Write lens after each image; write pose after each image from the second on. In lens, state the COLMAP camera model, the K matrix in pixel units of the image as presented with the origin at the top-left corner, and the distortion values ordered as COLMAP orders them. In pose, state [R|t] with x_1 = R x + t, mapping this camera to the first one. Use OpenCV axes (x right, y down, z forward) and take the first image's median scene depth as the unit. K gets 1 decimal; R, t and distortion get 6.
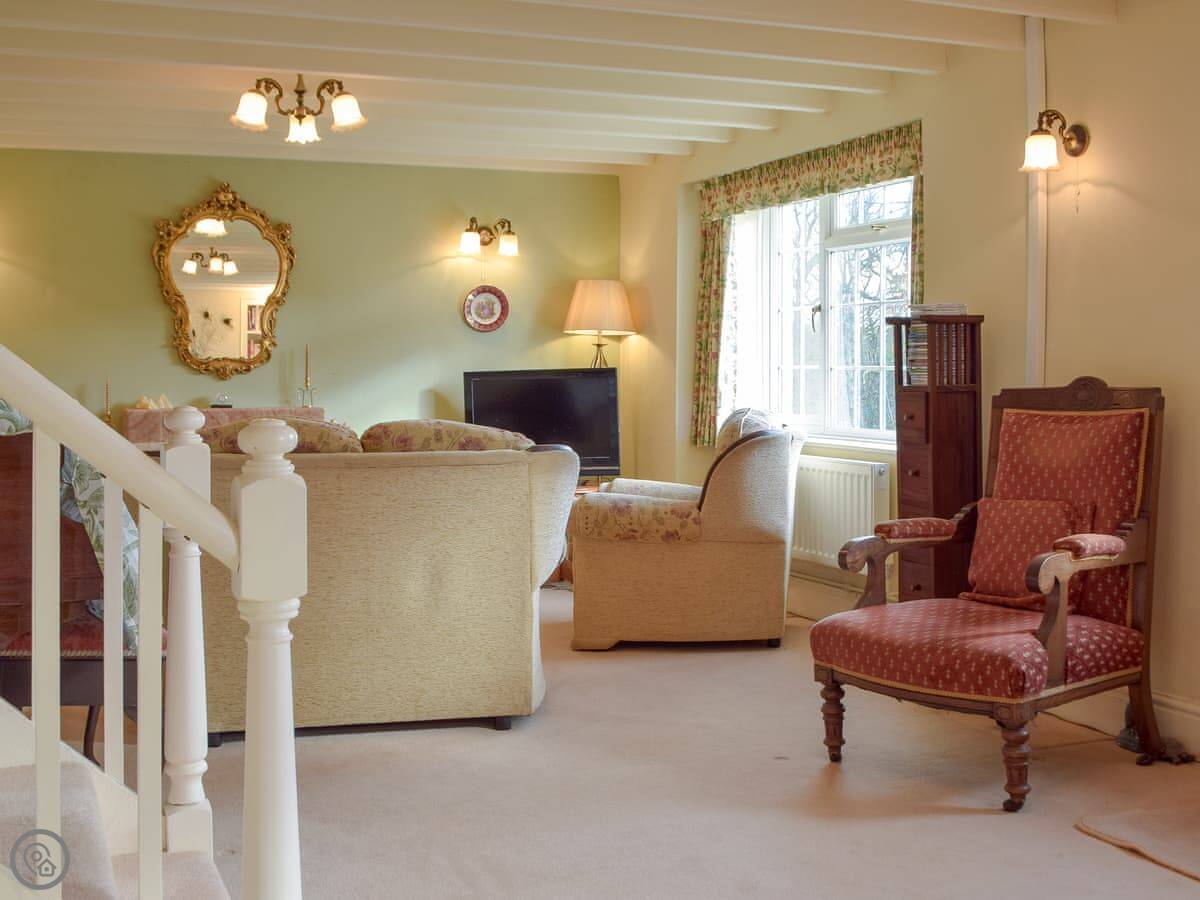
lens RADIAL K [[1570.1, 0, 599.0], [0, 1570.1, 424.0], [0, 0, 1]] dist [-0.082230, 0.021312]
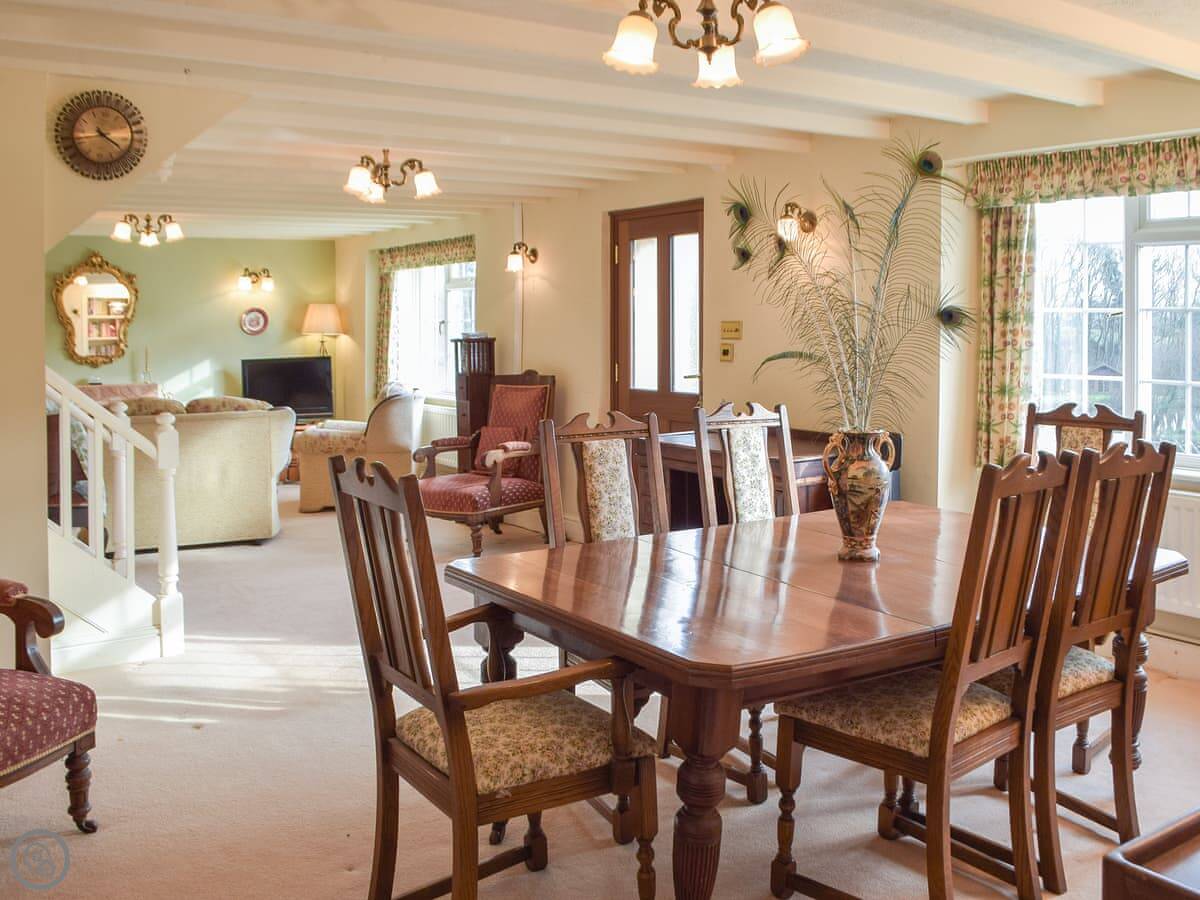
lens RADIAL K [[1157.1, 0, 577.3], [0, 1157.1, 309.1], [0, 0, 1]] dist [-0.068870, 0.016640]
pose [[0.981671, -0.013464, 0.190108, 0.051695], [0.023567, 0.998421, -0.050984, -0.022398], [-0.189122, 0.054530, 0.980438, -0.440177]]
